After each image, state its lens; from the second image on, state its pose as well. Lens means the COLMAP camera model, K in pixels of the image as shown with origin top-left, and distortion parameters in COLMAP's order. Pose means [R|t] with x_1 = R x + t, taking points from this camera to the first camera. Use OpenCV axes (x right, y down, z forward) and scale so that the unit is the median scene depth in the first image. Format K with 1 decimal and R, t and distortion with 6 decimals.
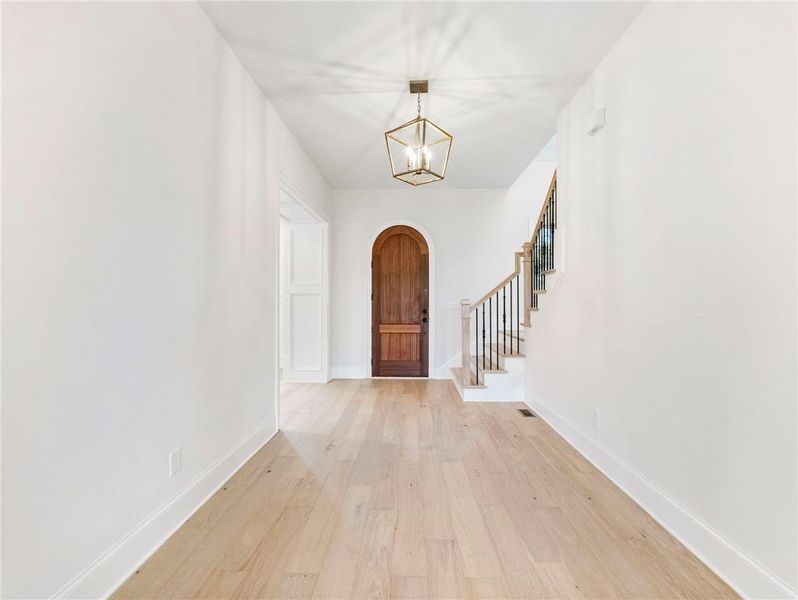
lens RADIAL K [[367.7, 0, 400.4], [0, 367.7, 303.6], [0, 0, 1]] dist [0.001311, 0.000704]
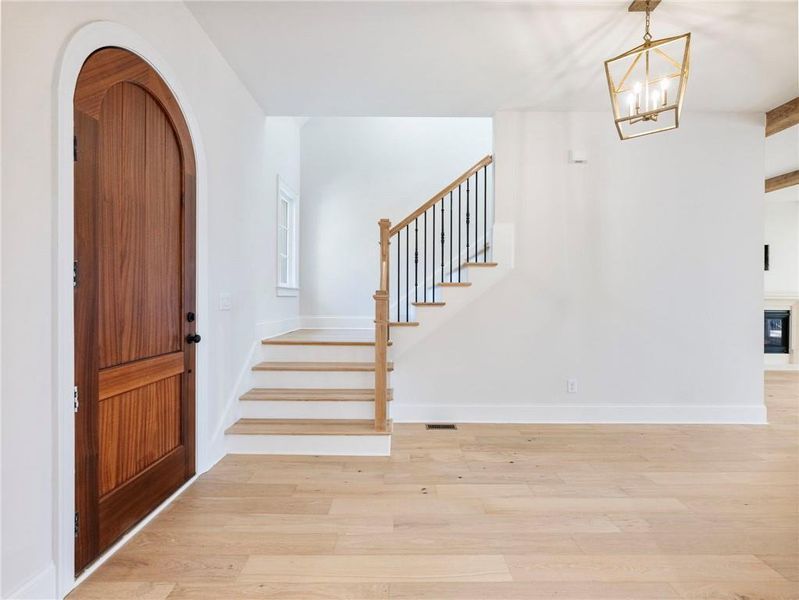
lens RADIAL K [[368.1, 0, 400.9], [0, 368.1, 303.6], [0, 0, 1]] dist [0.001311, 0.000704]
pose [[-0.034157, -0.012215, 0.999342, -0.508523], [-0.001133, 0.999925, 0.012184, 0.000853], [-0.999416, -0.000716, -0.034168, 1.149130]]
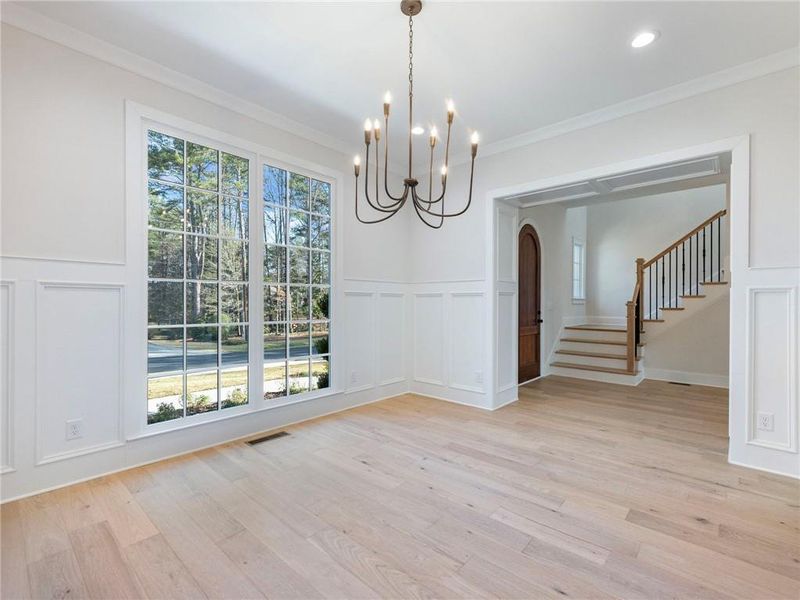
lens RADIAL K [[368.6, 0, 401.4], [0, 368.6, 303.6], [0, 0, 1]] dist [0.001311, 0.000704]
pose [[0.645205, 0.003033, 0.764003, -1.417487], [-0.002280, 0.999995, -0.002044, -0.002394], [-0.764006, -0.000423, 0.645209, 0.926451]]
